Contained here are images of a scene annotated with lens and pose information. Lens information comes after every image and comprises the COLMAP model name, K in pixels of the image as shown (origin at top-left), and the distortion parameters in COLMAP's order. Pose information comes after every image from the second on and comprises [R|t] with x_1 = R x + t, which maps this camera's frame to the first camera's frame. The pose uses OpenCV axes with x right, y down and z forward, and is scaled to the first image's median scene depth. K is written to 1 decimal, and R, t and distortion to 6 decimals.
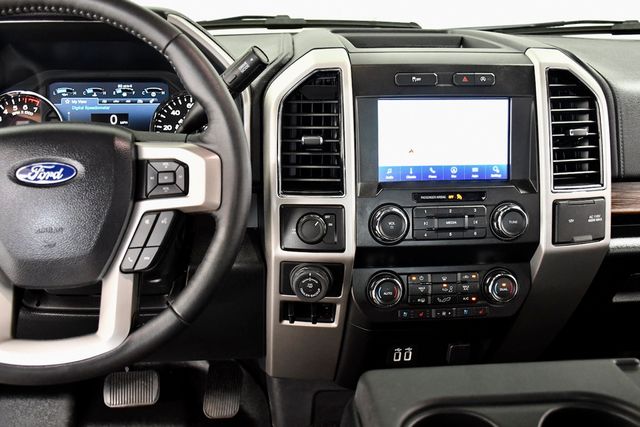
lens RADIAL K [[703.7, 0, 314.1], [0, 703.7, 210.6], [0, 0, 1]] dist [0.034298, 0.000000]
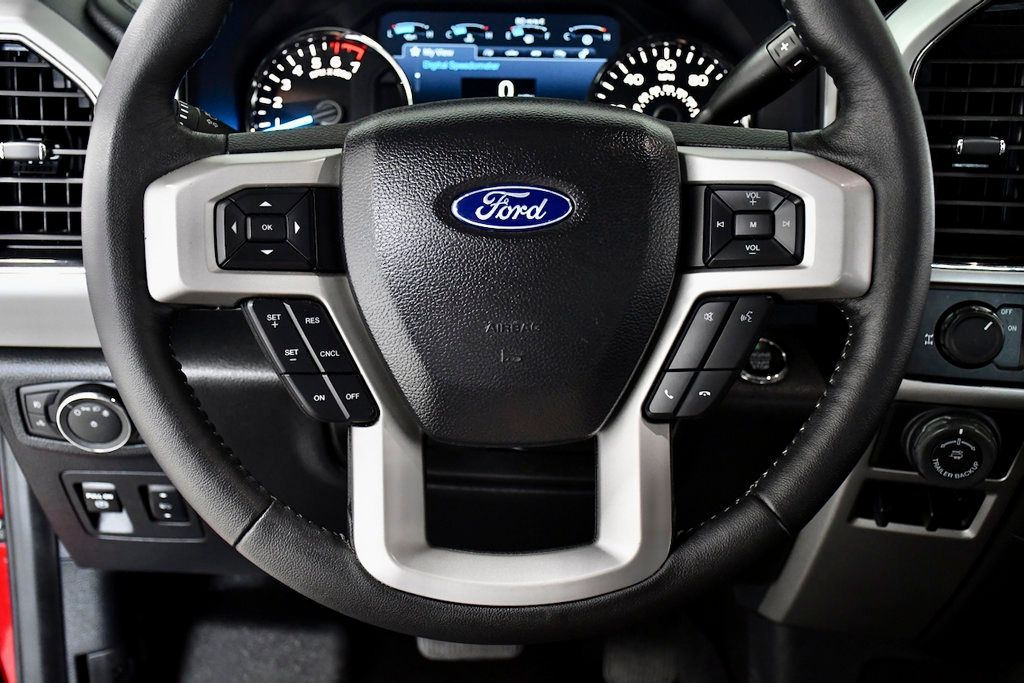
lens RADIAL K [[1354.4, 0, 492.4], [0, 1354.4, 347.9], [0, 0, 1]] dist [0.035747, 0.000000]
pose [[0.995366, 0.040137, -0.087386, -0.229243], [-0.034597, 0.997349, 0.064018, -0.012505], [0.089724, -0.060698, 0.994115, 0.061969]]
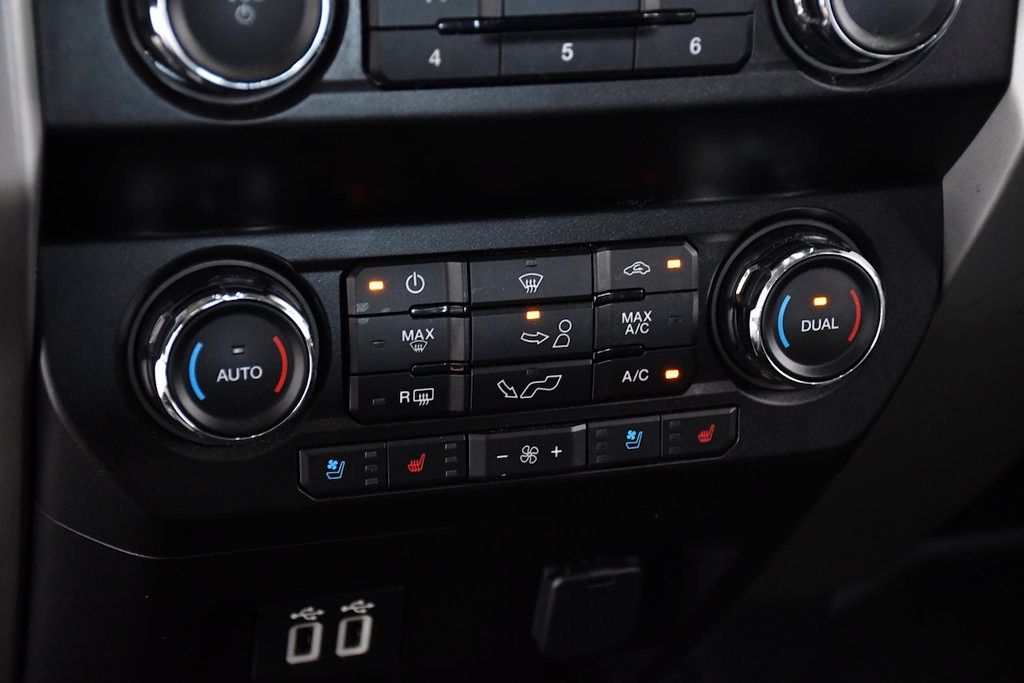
lens RADIAL K [[2045.6, 0, 506.6], [0, 2045.6, 341.8], [0, 0, 1]] dist [0.254537, 0.000000]
pose [[0.980612, -0.038015, 0.192238, 0.068190], [0.003276, 0.984046, 0.177885, 0.011816], [-0.195934, -0.173807, 0.965091, 0.449914]]
